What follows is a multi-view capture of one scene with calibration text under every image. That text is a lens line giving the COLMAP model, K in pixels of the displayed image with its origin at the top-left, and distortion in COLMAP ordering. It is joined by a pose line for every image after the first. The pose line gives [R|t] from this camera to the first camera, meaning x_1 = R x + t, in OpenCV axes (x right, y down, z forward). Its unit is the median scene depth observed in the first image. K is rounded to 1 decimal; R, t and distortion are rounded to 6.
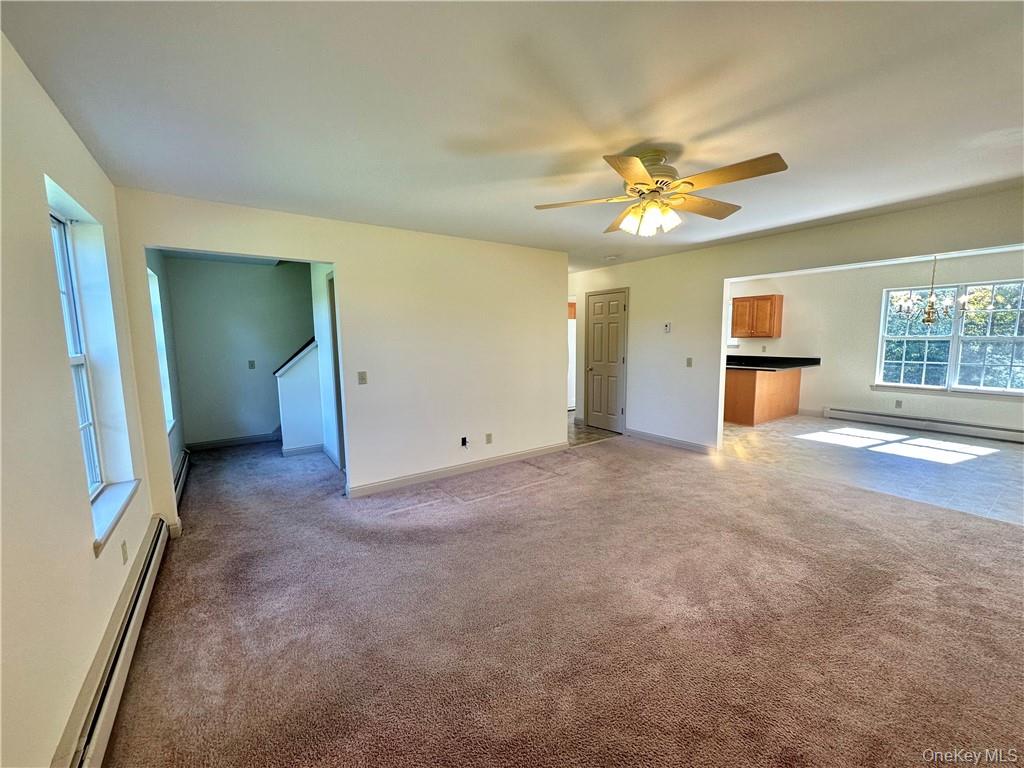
lens RADIAL K [[408.6, 0, 514.1], [0, 408.6, 385.0], [0, 0, 1]] dist [-0.003497, 0.001435]
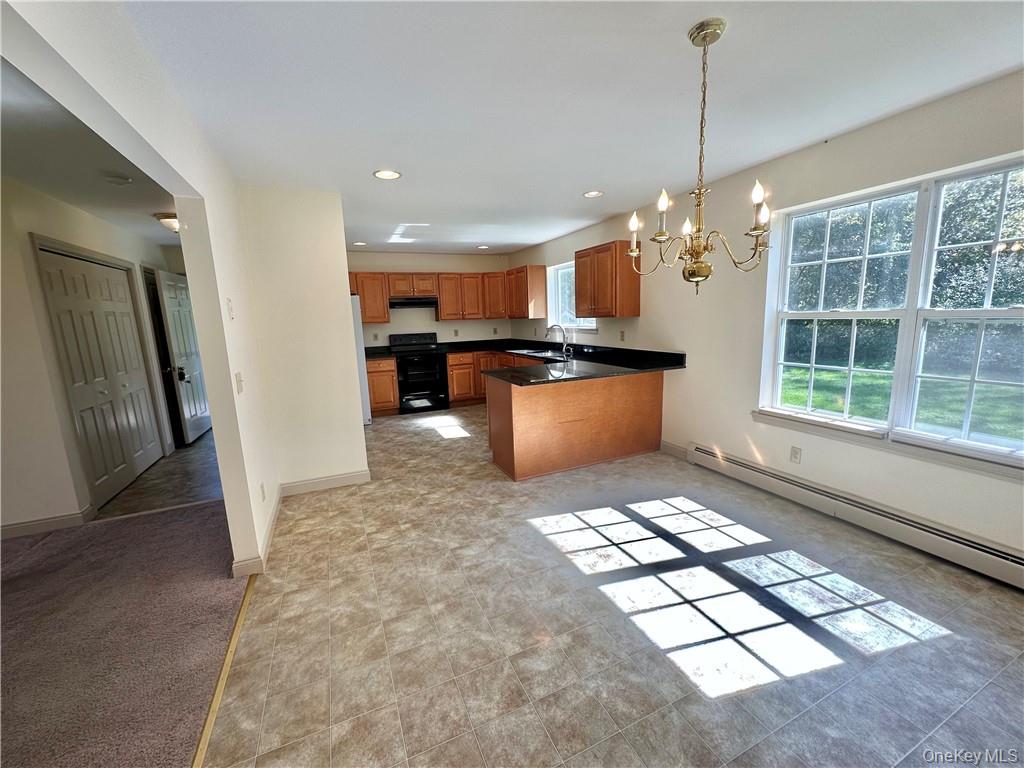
lens RADIAL K [[408.6, 0, 511.1], [0, 408.6, 384.8], [0, 0, 1]] dist [-0.003497, 0.001435]
pose [[0.981275, 0.007455, -0.192468, 0.969623], [0.002434, 0.998691, 0.051092, -0.082085], [0.192597, -0.050604, 0.979972, 0.645580]]
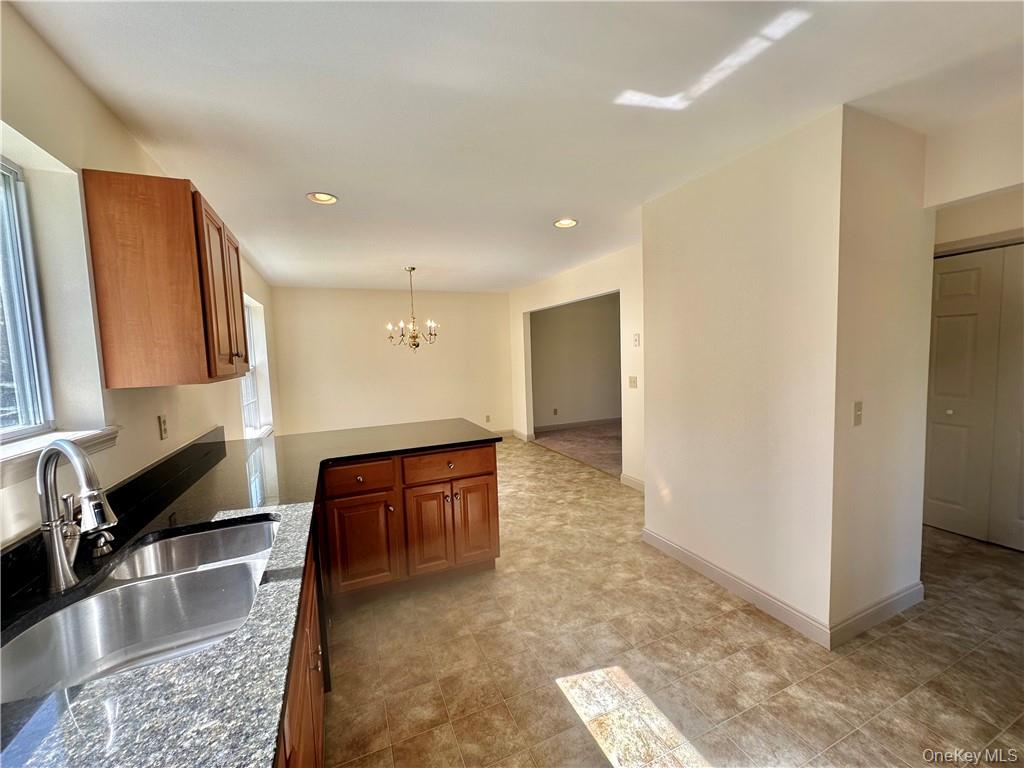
lens RADIAL K [[408.6, 0, 511.8], [0, 408.6, 385.7], [0, 0, 1]] dist [-0.003497, 0.001435]
pose [[-0.977669, 0.030011, 0.207996, 0.600266], [0.071609, 0.978092, 0.195468, -0.250836], [-0.197573, 0.205998, -0.958400, 2.032342]]
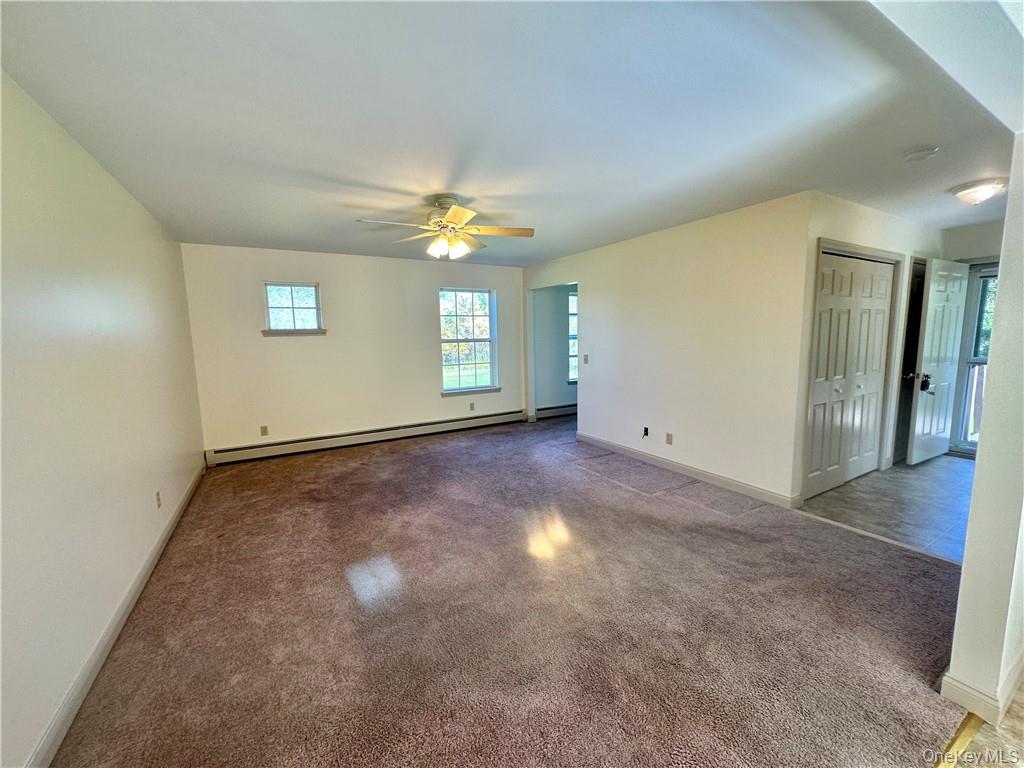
lens RADIAL K [[408.6, 0, 513.0], [0, 408.6, 383.1], [0, 0, 1]] dist [-0.003497, 0.001435]
pose [[-0.086005, 0.134334, -0.987197, 0.874023], [-0.102478, 0.984420, 0.142884, -0.091601], [0.991010, 0.113455, -0.070898, 0.697471]]
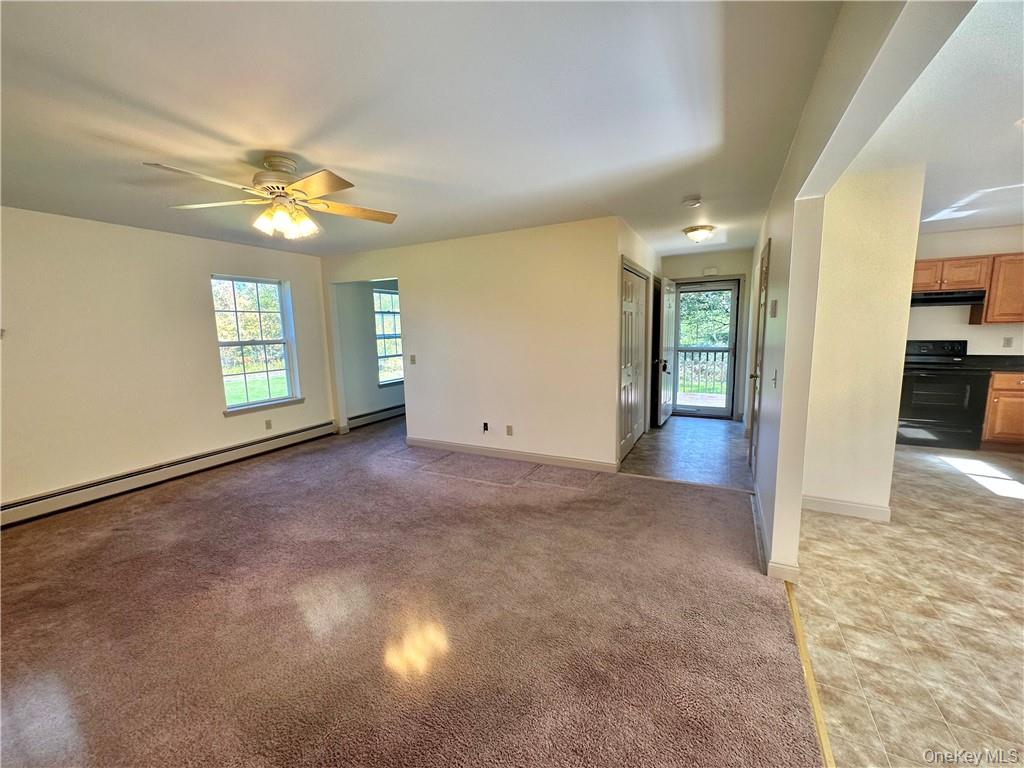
lens RADIAL K [[408.6, 0, 512.8], [0, 408.6, 381.7], [0, 0, 1]] dist [-0.003497, 0.001435]
pose [[0.463847, 0.117073, -0.878146, 0.805357], [-0.090989, 0.992284, 0.084228, -0.072334], [0.881231, 0.040832, 0.470920, 0.531337]]
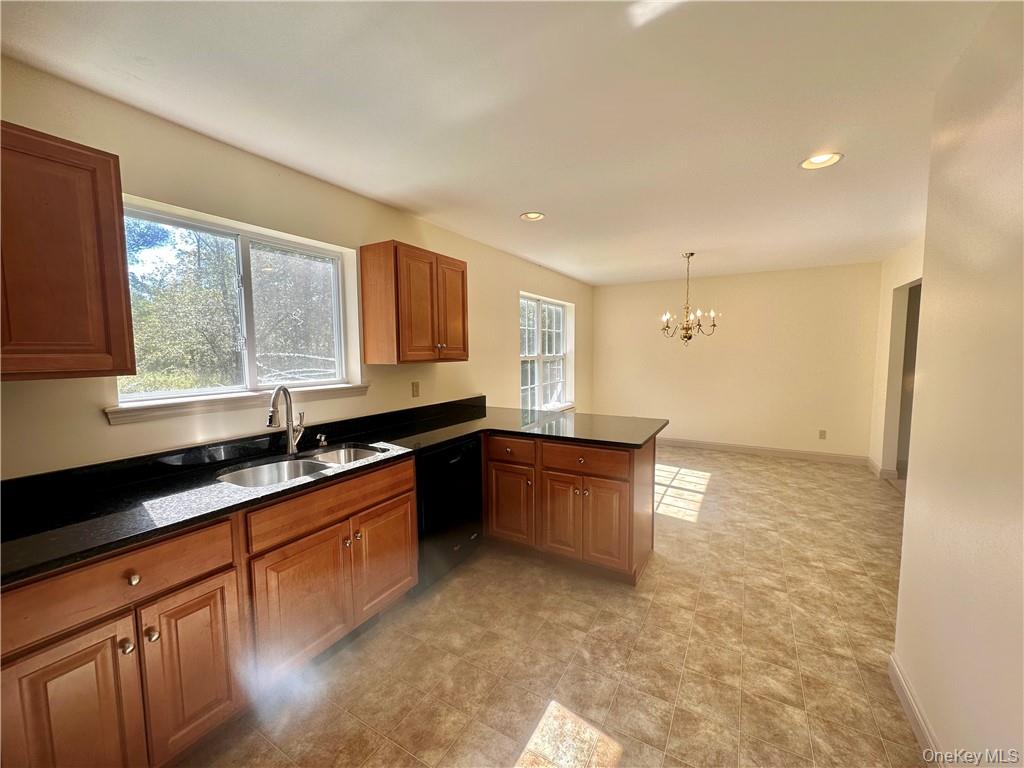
lens RADIAL K [[408.6, 0, 512.7], [0, 408.6, 383.3], [0, 0, 1]] dist [-0.003497, 0.001435]
pose [[-0.420218, -0.060702, 0.905391, 0.343063], [0.121828, 0.984953, 0.122580, -0.227046], [-0.899208, 0.161812, -0.406499, 1.839195]]
